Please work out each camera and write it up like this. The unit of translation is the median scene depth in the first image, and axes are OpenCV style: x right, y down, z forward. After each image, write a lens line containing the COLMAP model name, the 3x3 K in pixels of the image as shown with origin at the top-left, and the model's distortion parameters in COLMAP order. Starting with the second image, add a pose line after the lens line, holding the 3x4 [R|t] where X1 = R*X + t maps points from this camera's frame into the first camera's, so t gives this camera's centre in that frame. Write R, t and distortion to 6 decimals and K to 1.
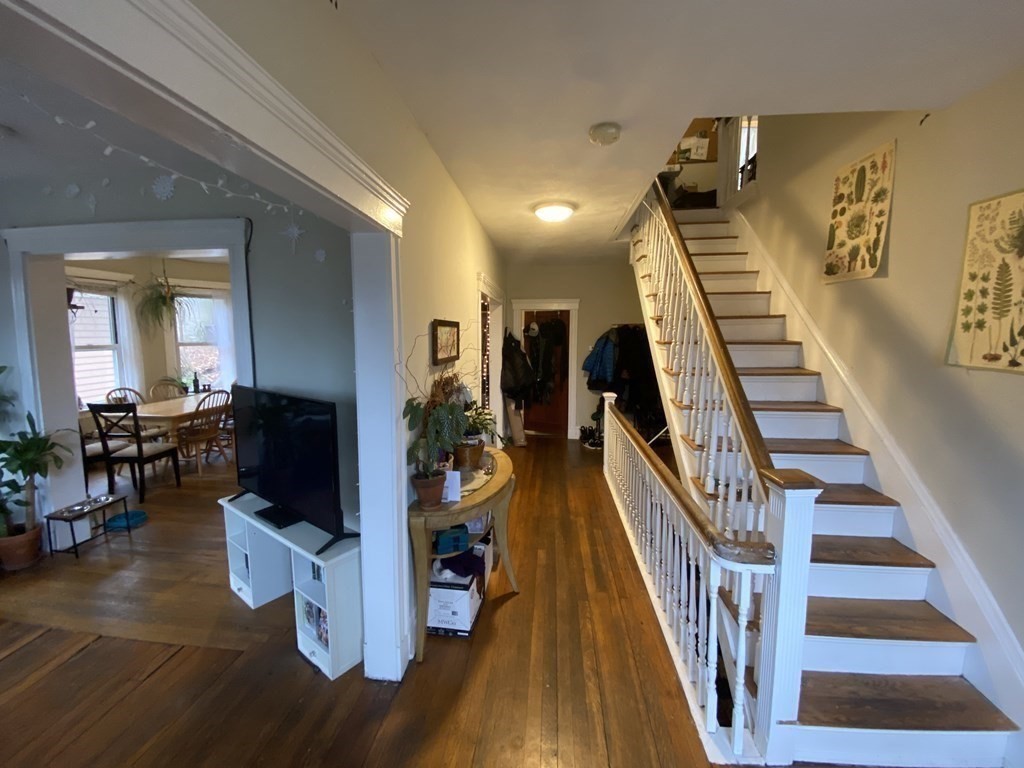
lens RADIAL K [[412.3, 0, 509.9], [0, 412.3, 381.0], [0, 0, 1]] dist [-0.007367, -0.001998]
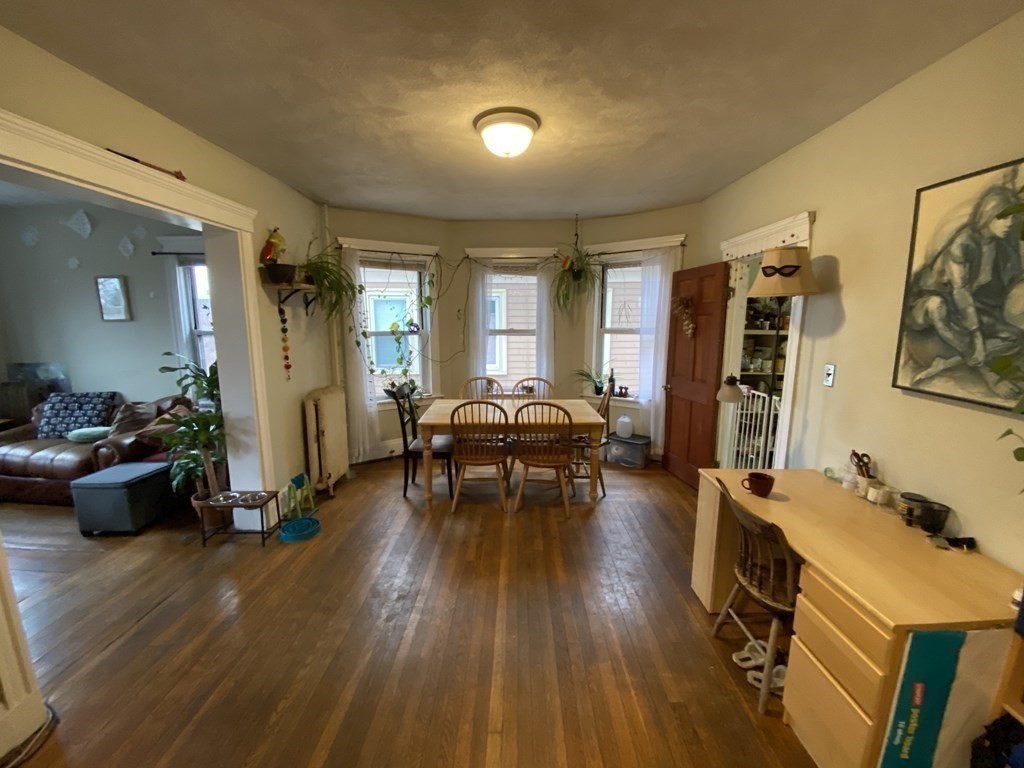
lens RADIAL K [[412.3, 0, 521.1], [0, 412.3, 384.1], [0, 0, 1]] dist [-0.007367, -0.001998]
pose [[0.103485, 0.155455, -0.982408, -0.079336], [-0.116346, 0.982822, 0.143265, -0.215691], [0.987803, 0.099474, 0.119794, 1.930591]]
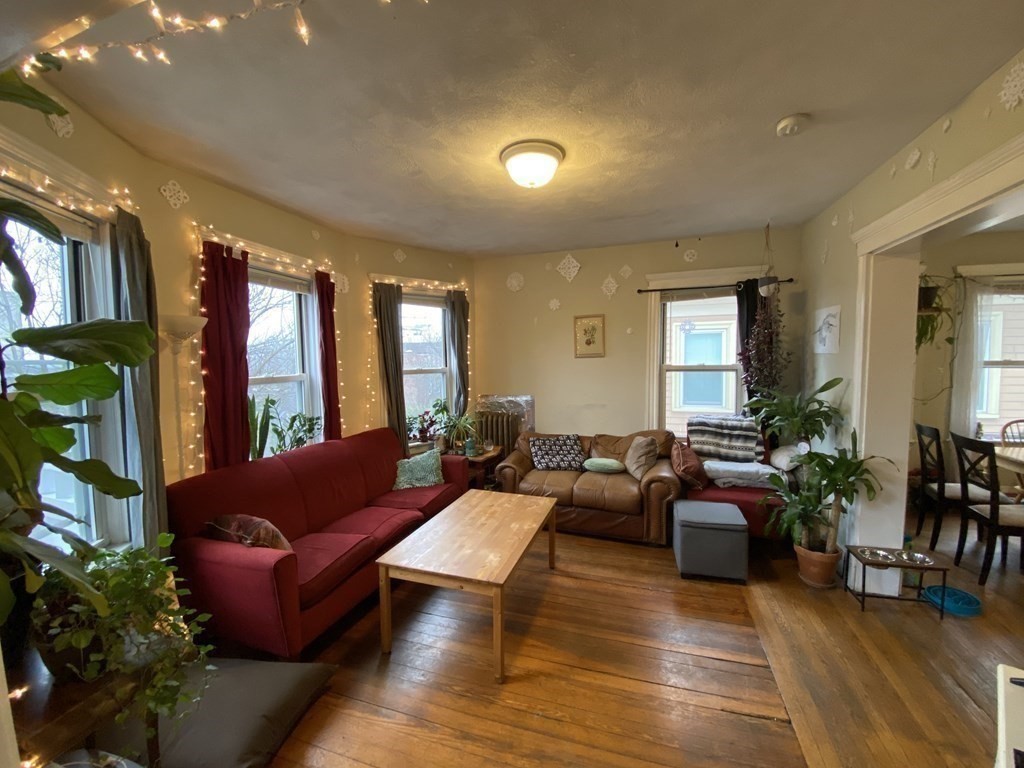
lens RADIAL K [[412.3, 0, 501.6], [0, 412.3, 385.5], [0, 0, 1]] dist [-0.007367, -0.001998]
pose [[-0.206375, 0.064112, -0.976370, -0.130622], [-0.095294, 0.991791, 0.085267, -0.029619], [0.973822, 0.110639, -0.198572, 0.444773]]
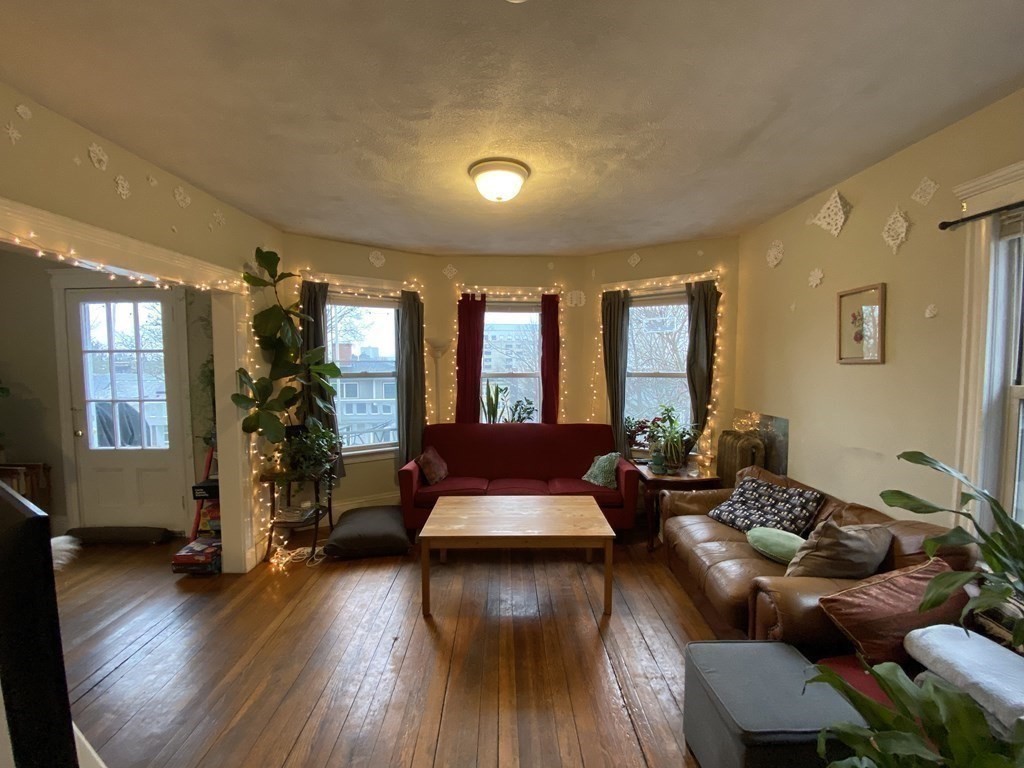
lens RADIAL K [[412.3, 0, 508.2], [0, 412.3, 379.9], [0, 0, 1]] dist [-0.007367, -0.001998]
pose [[-0.995083, 0.007267, -0.098780, -1.018491], [-0.008849, 0.986795, 0.161731, -0.151740], [0.098651, 0.161810, -0.981879, 1.346229]]
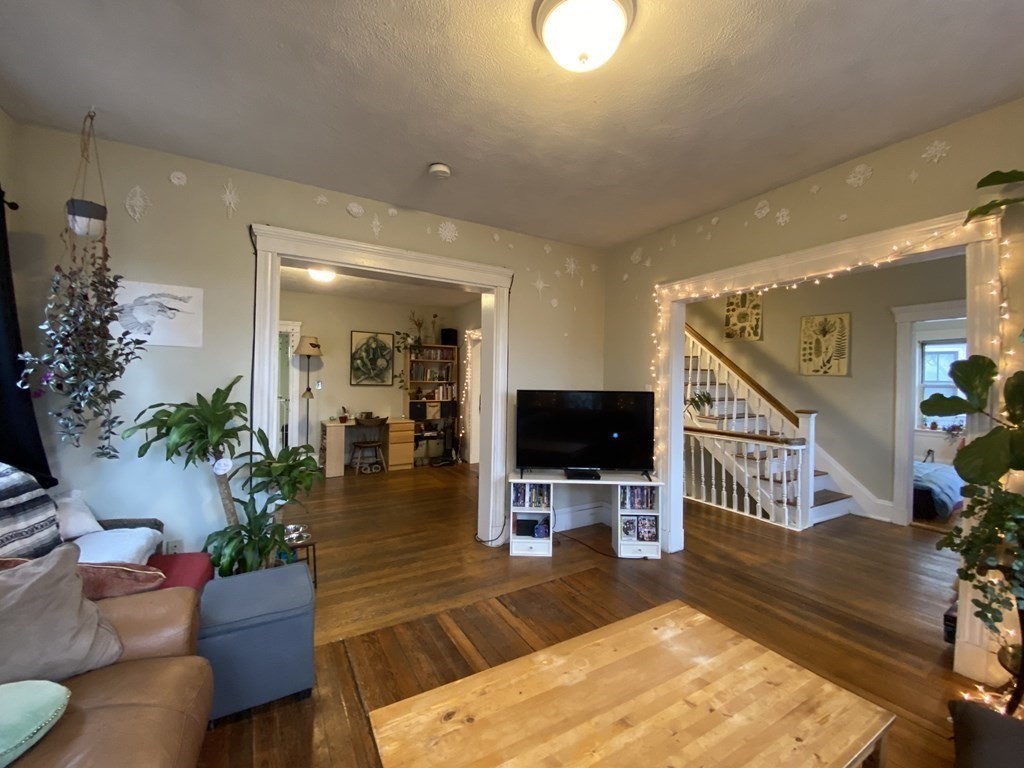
lens RADIAL K [[412.3, 0, 506.0], [0, 412.3, 378.7], [0, 0, 1]] dist [-0.007367, -0.001998]
pose [[0.817001, 0.006250, 0.576602, -1.499244], [0.059057, 0.993776, -0.094451, 0.093023], [-0.573604, 0.111219, 0.811547, -0.054310]]
